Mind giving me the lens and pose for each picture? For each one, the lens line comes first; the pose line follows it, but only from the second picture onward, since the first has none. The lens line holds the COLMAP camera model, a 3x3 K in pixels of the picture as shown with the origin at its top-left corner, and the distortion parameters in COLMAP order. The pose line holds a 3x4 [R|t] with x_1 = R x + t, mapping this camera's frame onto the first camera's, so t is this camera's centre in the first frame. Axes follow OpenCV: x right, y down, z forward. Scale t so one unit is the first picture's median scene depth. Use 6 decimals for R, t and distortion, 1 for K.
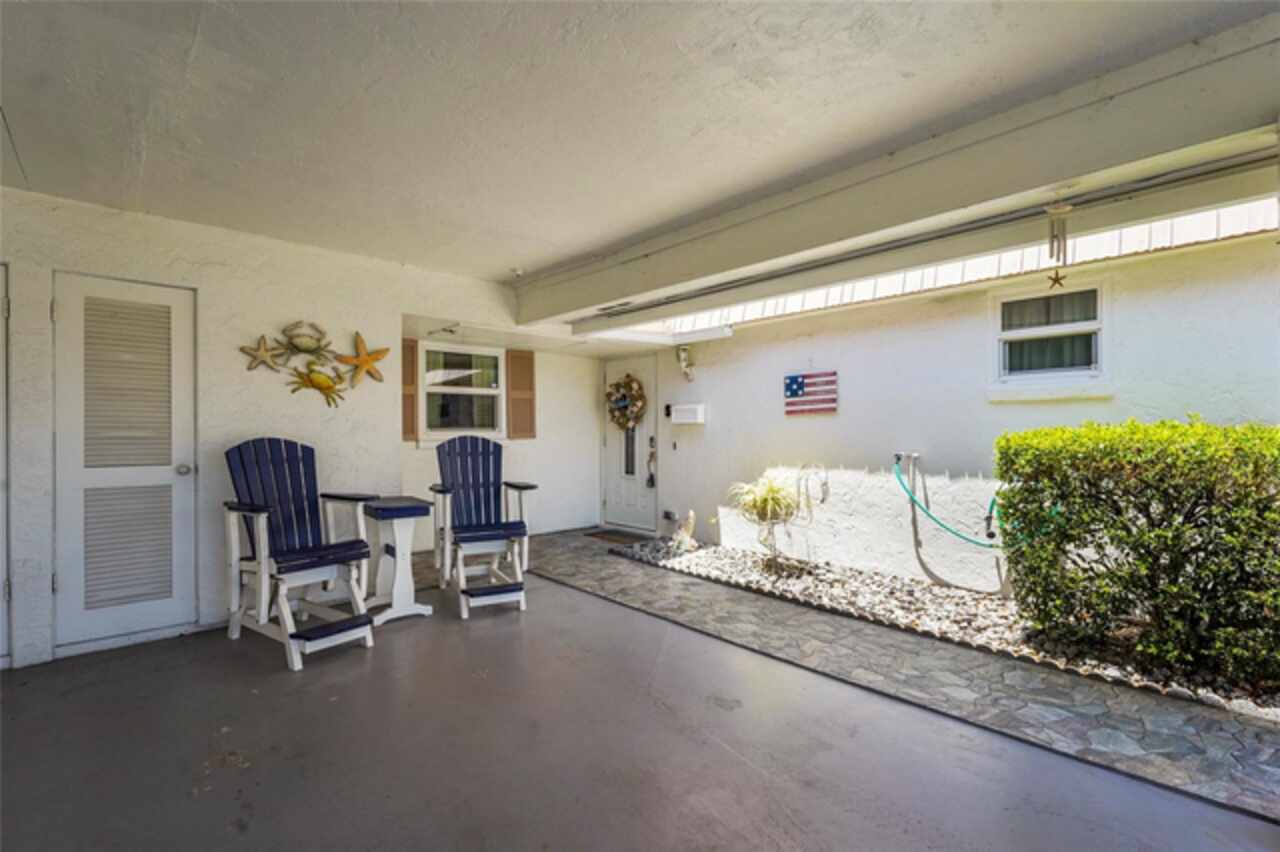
lens RADIAL K [[575.8, 0, 640.0], [0, 575.8, 426.0], [0, 0, 1]] dist [0.000056, -0.000022]
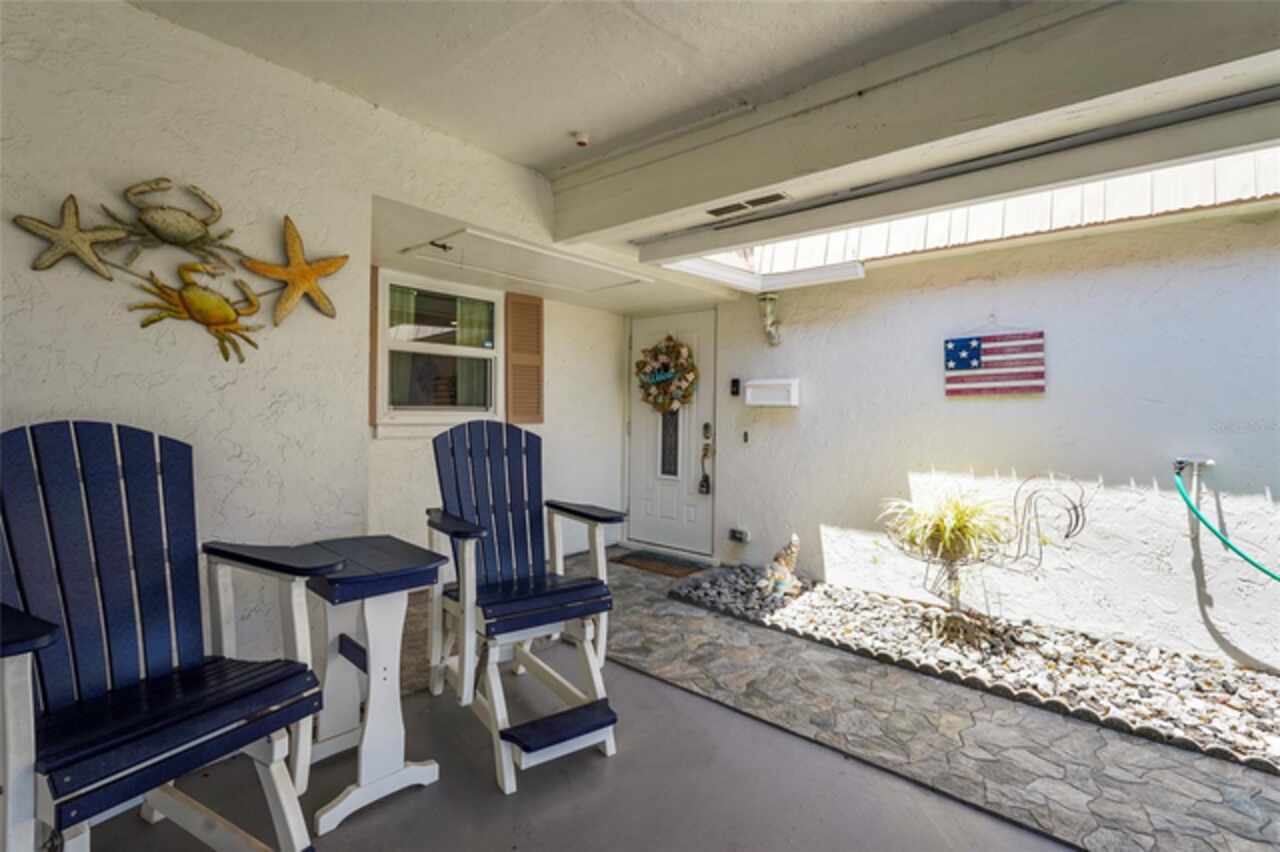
lens RADIAL K [[597.2, 0, 636.9], [0, 597.2, 407.7], [0, 0, 1]] dist [-0.000750, -0.000408]
pose [[0.994241, 0.017193, 0.105780, -0.202060], [-0.017273, 0.999851, -0.000152, 0.001172], [-0.105767, -0.001676, 0.994390, 0.377739]]
